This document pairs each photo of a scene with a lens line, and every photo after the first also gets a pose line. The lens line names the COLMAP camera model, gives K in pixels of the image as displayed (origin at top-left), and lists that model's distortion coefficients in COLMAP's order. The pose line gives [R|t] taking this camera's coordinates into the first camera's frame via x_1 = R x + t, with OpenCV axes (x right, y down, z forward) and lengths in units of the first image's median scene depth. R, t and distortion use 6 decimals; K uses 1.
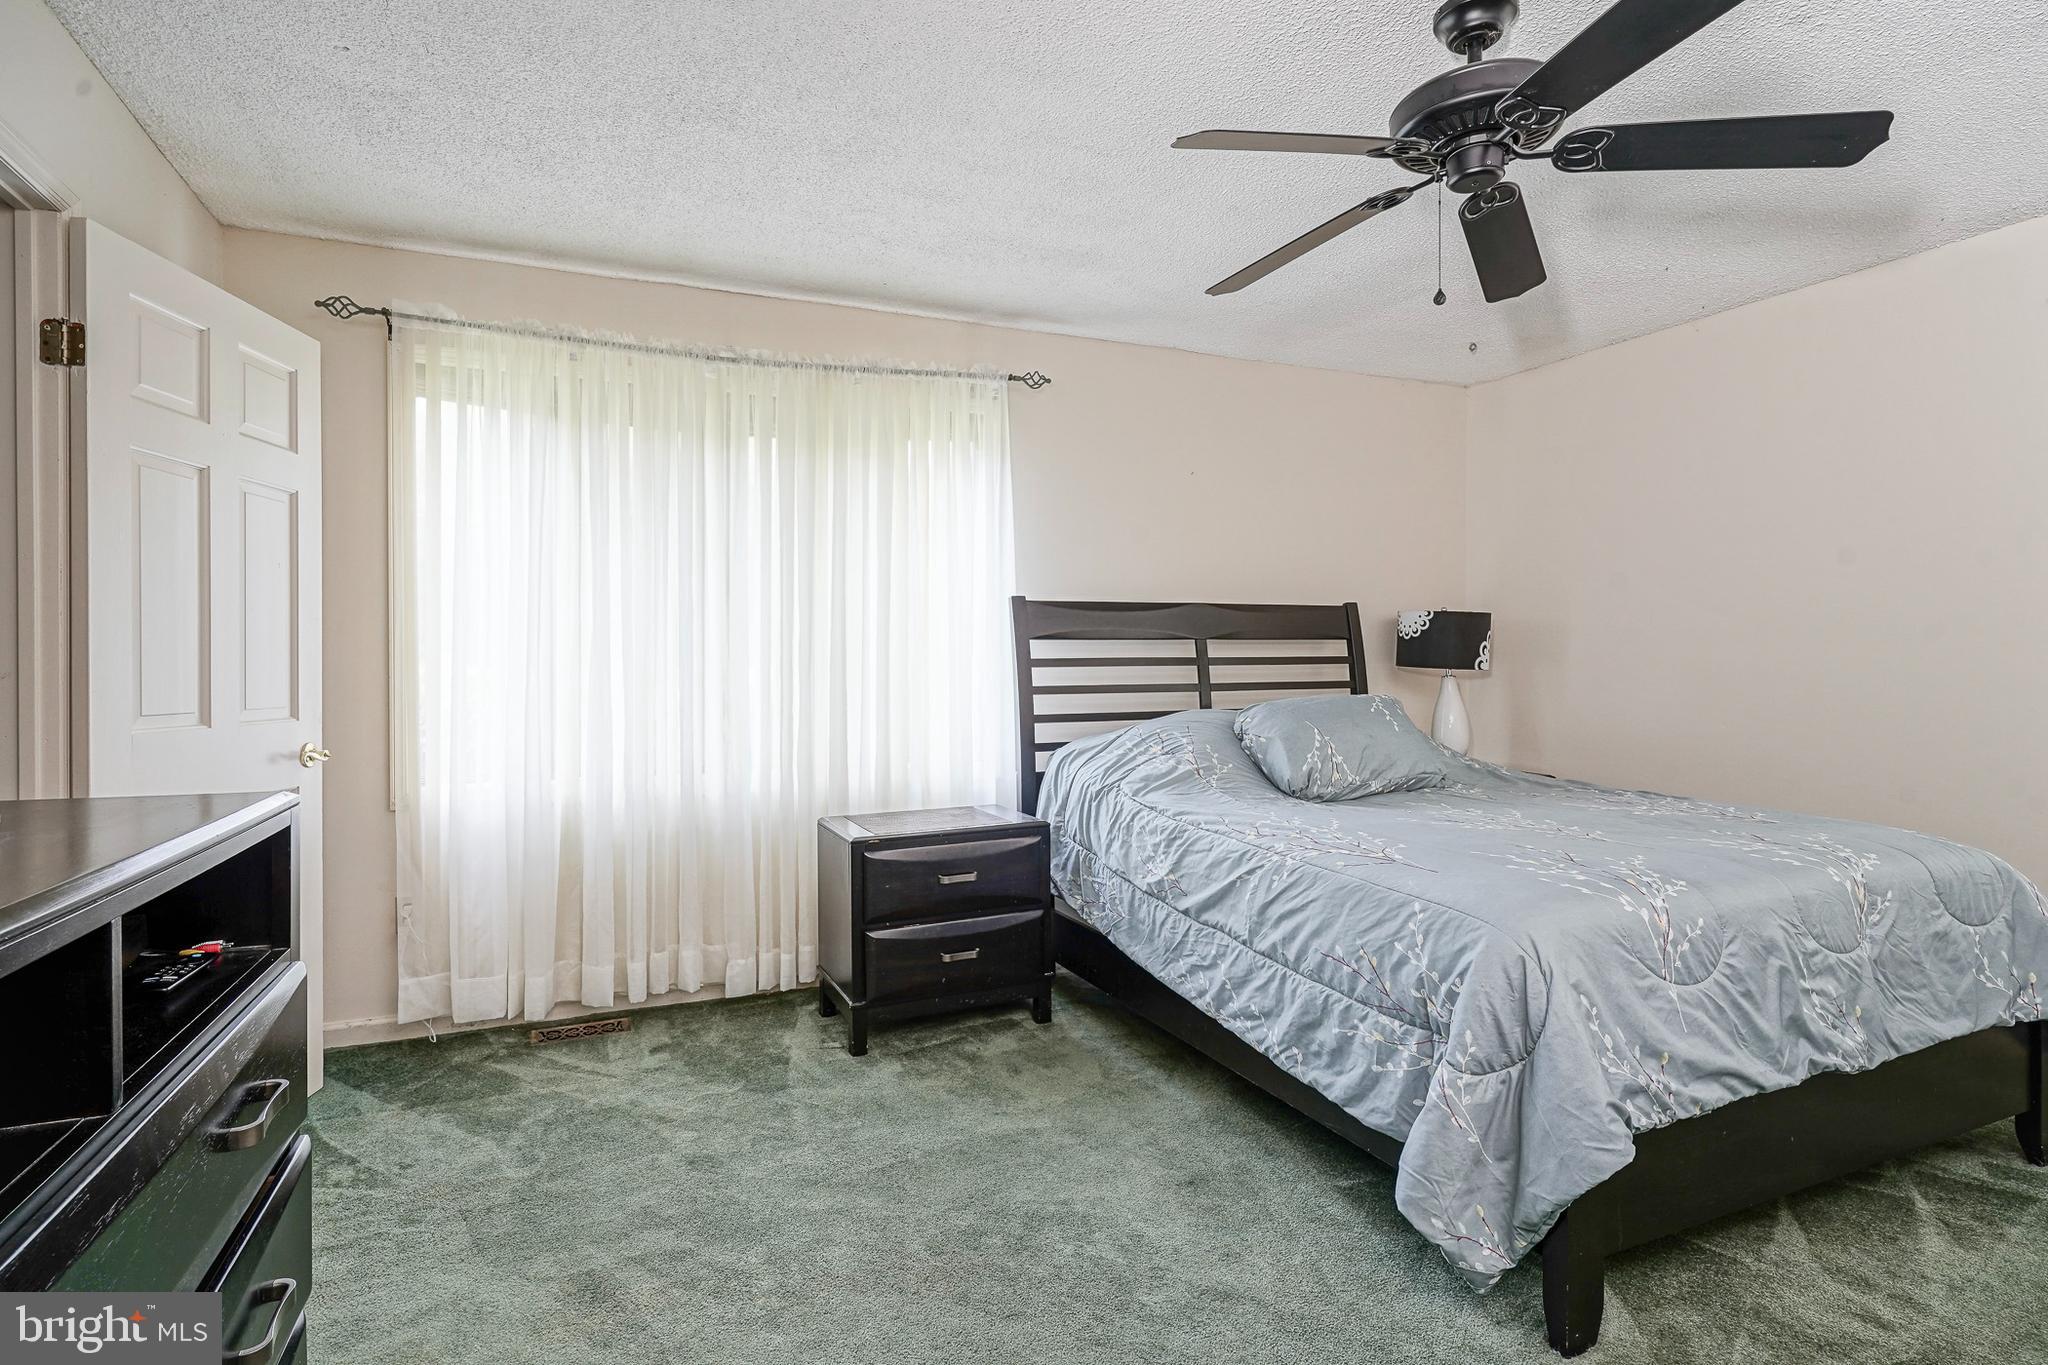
lens RADIAL K [[986.7, 0, 984.3], [0, 986.7, 665.8], [0, 0, 1]] dist [-0.012999, 0.006875]
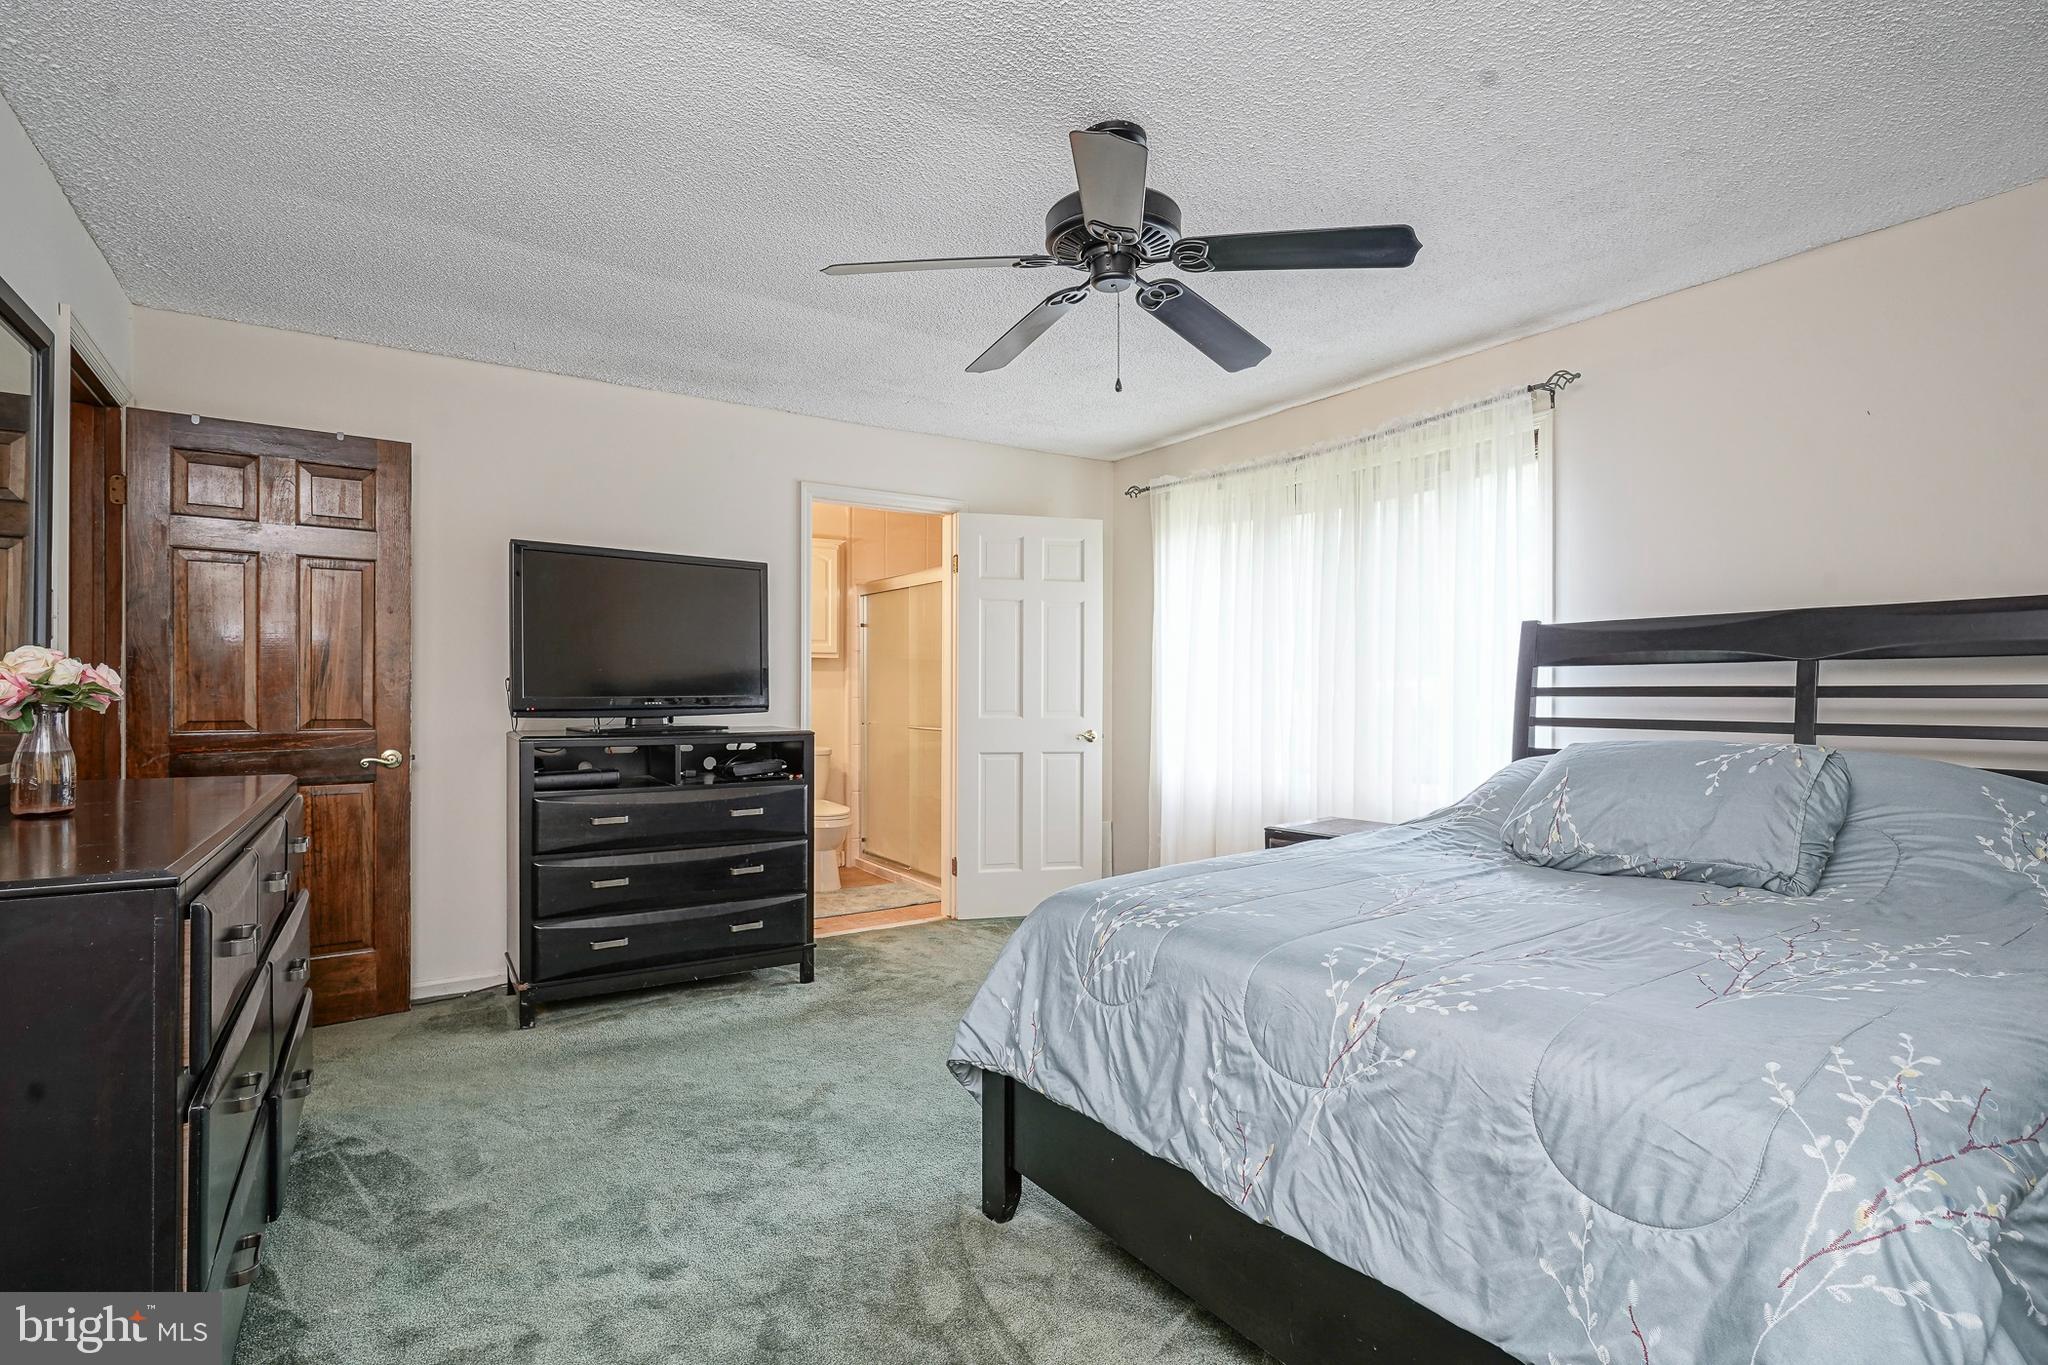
lens RADIAL K [[986.7, 0, 1057.9], [0, 986.7, 691.6], [0, 0, 1]] dist [-0.012999, 0.006875]
pose [[0.231540, 0.007524, -0.972796, 0.768568], [-0.005415, 0.999965, 0.006445, -0.005847], [0.972810, 0.003775, 0.231572, 0.315437]]
